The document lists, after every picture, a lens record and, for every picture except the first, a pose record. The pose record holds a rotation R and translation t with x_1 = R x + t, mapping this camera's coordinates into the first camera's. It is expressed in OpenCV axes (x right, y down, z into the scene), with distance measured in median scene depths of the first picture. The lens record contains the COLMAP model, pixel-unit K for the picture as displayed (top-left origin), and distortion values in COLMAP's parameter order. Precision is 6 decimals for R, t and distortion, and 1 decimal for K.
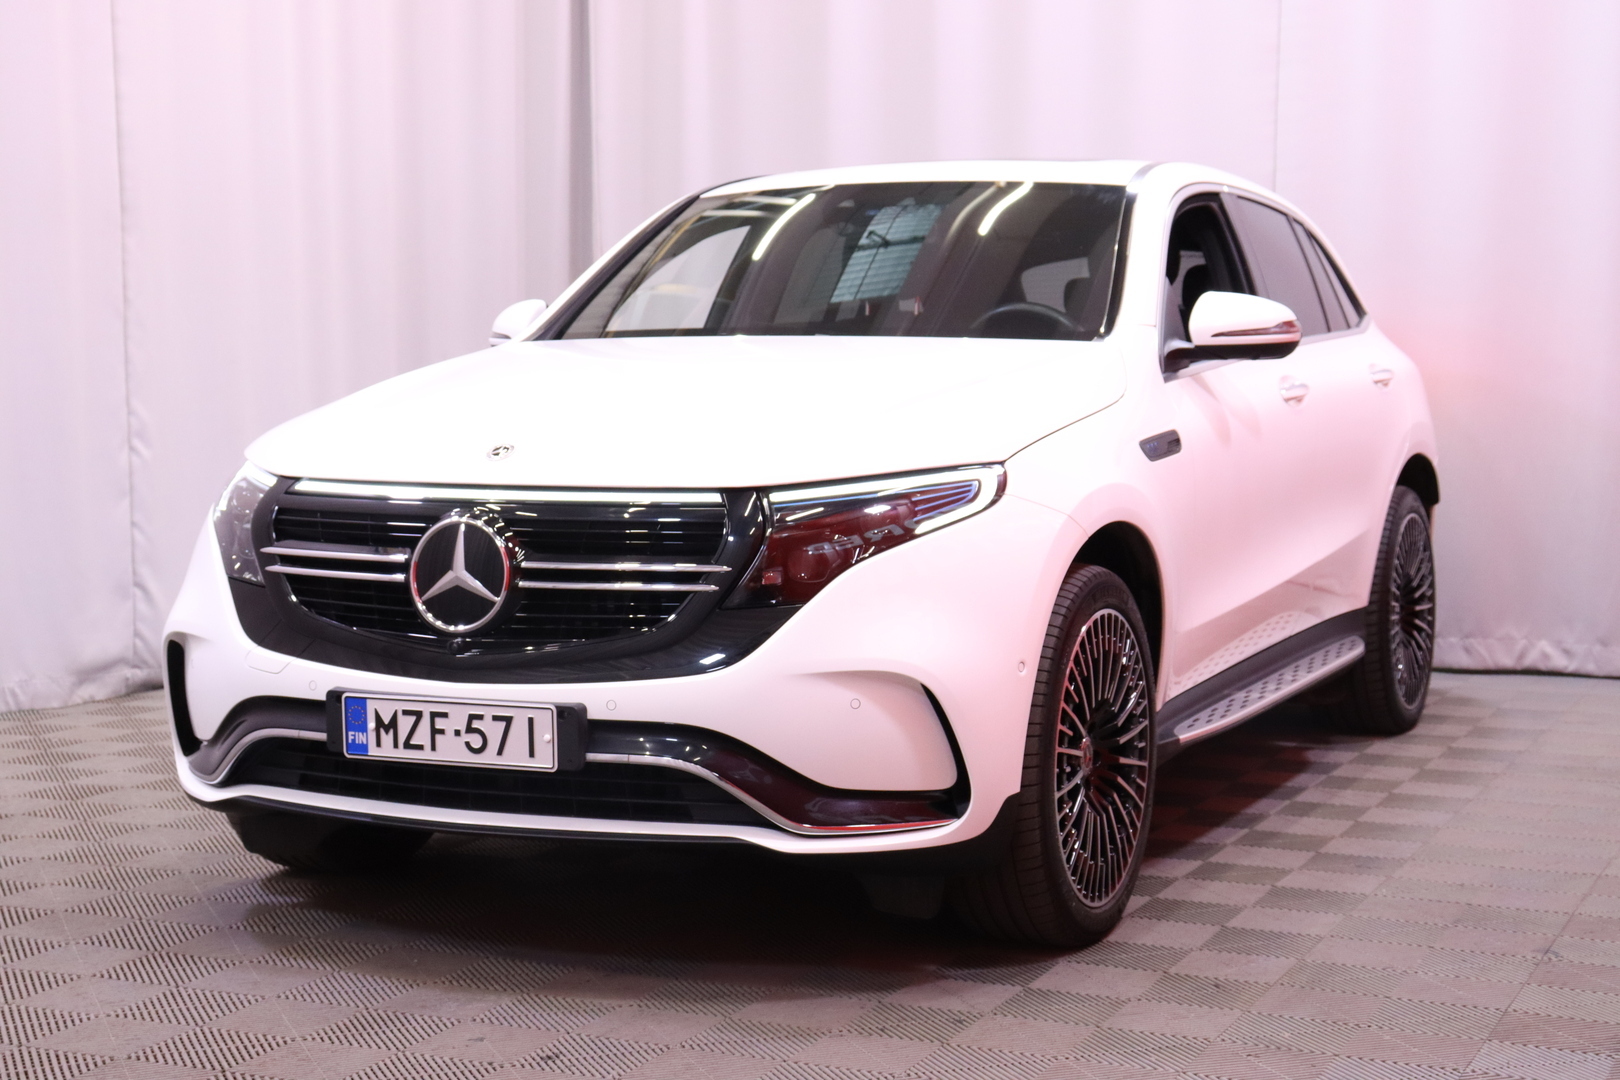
lens RADIAL K [[2498.1, 0, 862.2], [0, 2498.1, 586.0], [0, 0, 1]] dist [0.092800, 0.000000]
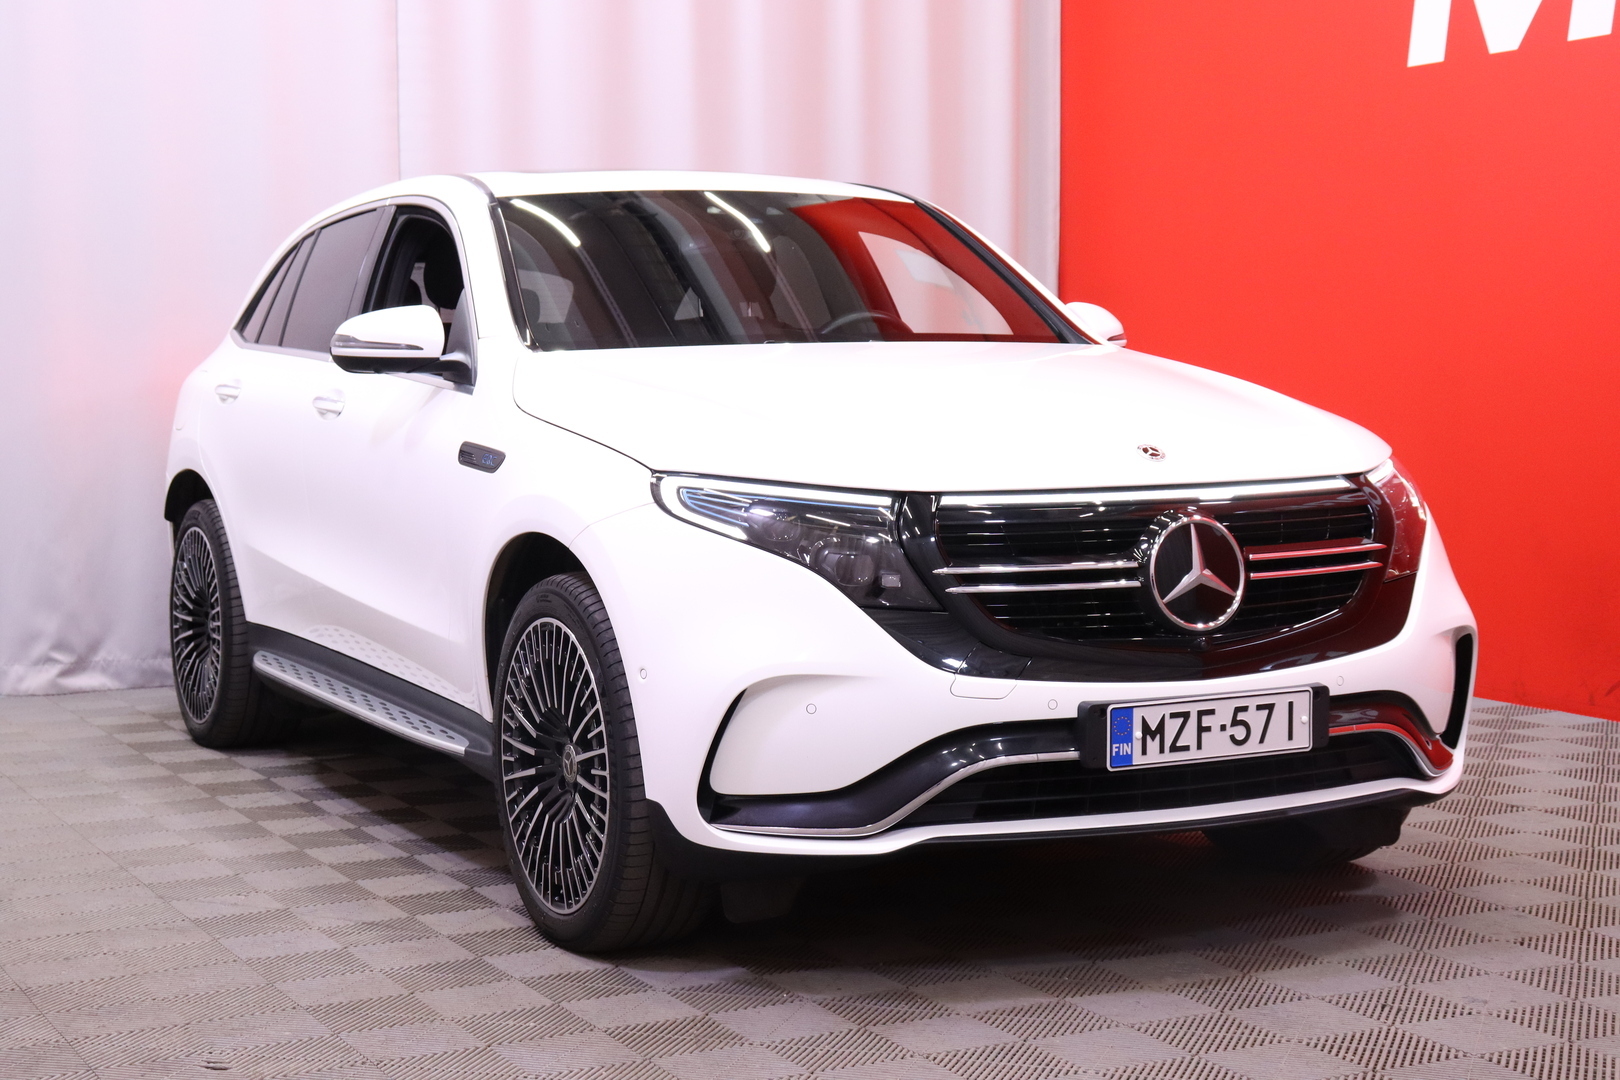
lens RADIAL K [[2498.1, 0, 802.2], [0, 2498.1, 555.0], [0, 0, 1]] dist [0.092800, 0.000000]
pose [[0.648352, -0.070053, 0.758111, -1.029553], [0.086610, 0.996080, 0.017971, -0.043857], [-0.756398, 0.054009, 0.651878, 0.459145]]
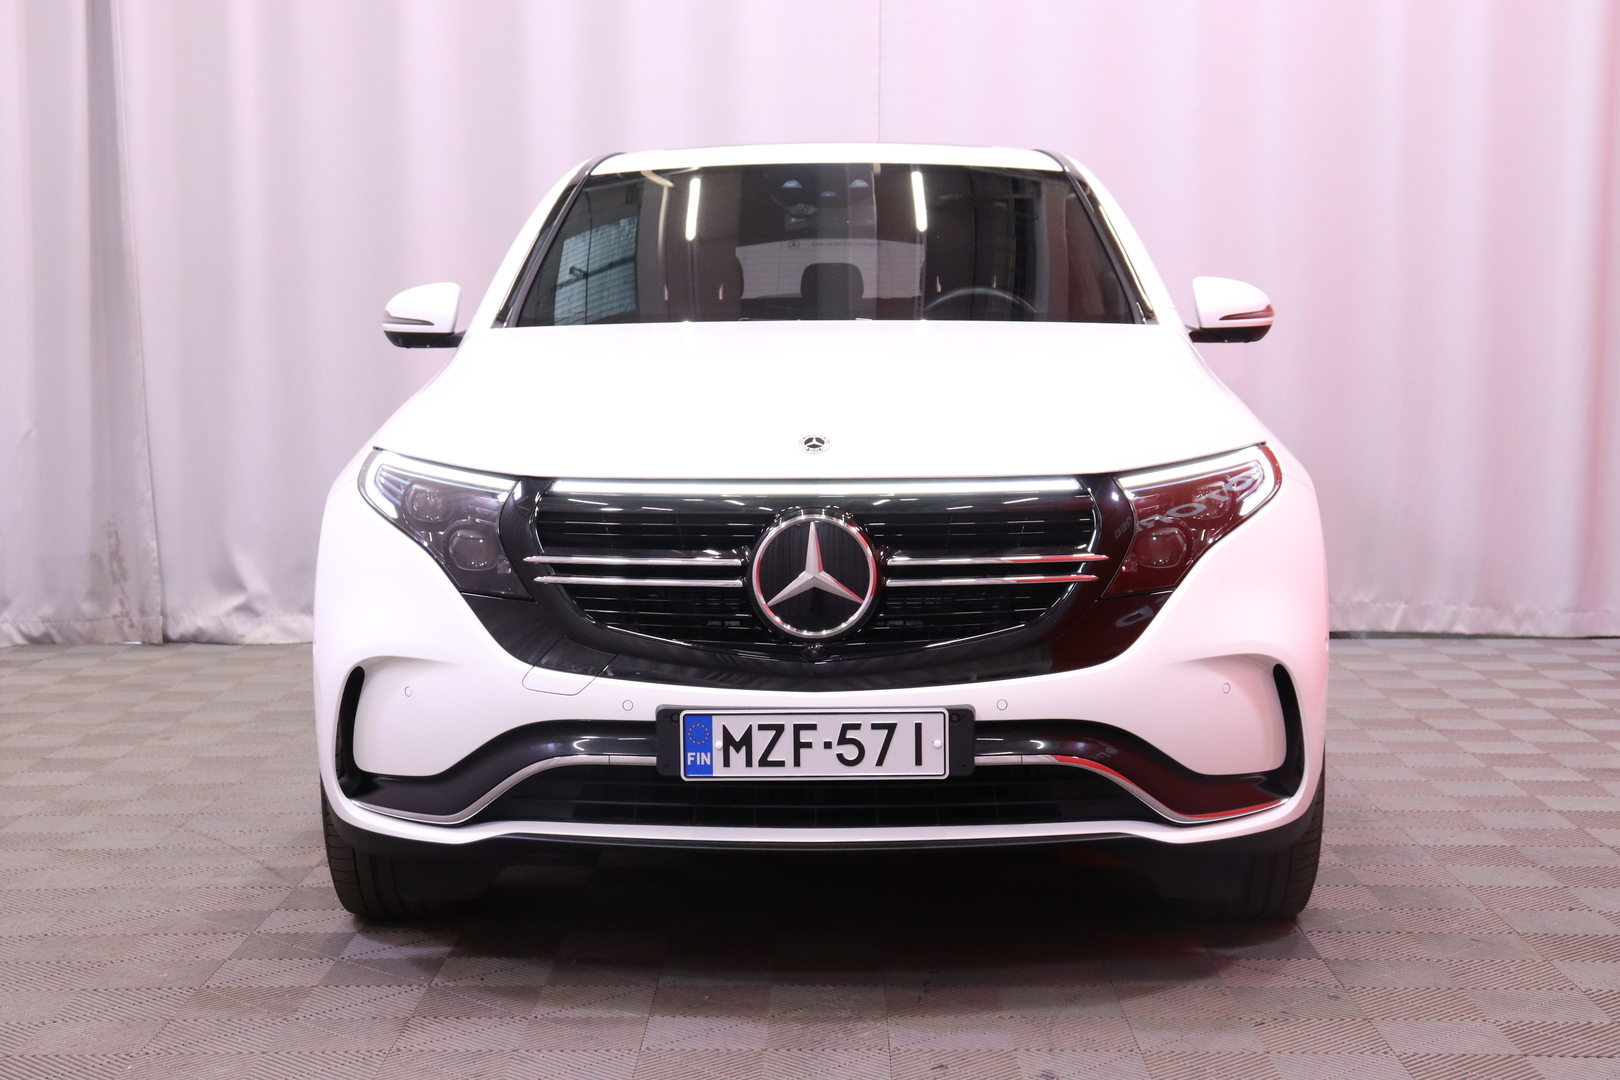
lens RADIAL K [[2498.1, 0, 824.0], [0, 2498.1, 545.6], [0, 0, 1]] dist [0.092800, 0.000000]
pose [[0.923683, -0.037828, 0.381286, -0.511036], [0.042479, 0.999090, -0.003785, -0.012112], [-0.380796, 0.019692, 0.924449, 0.137069]]
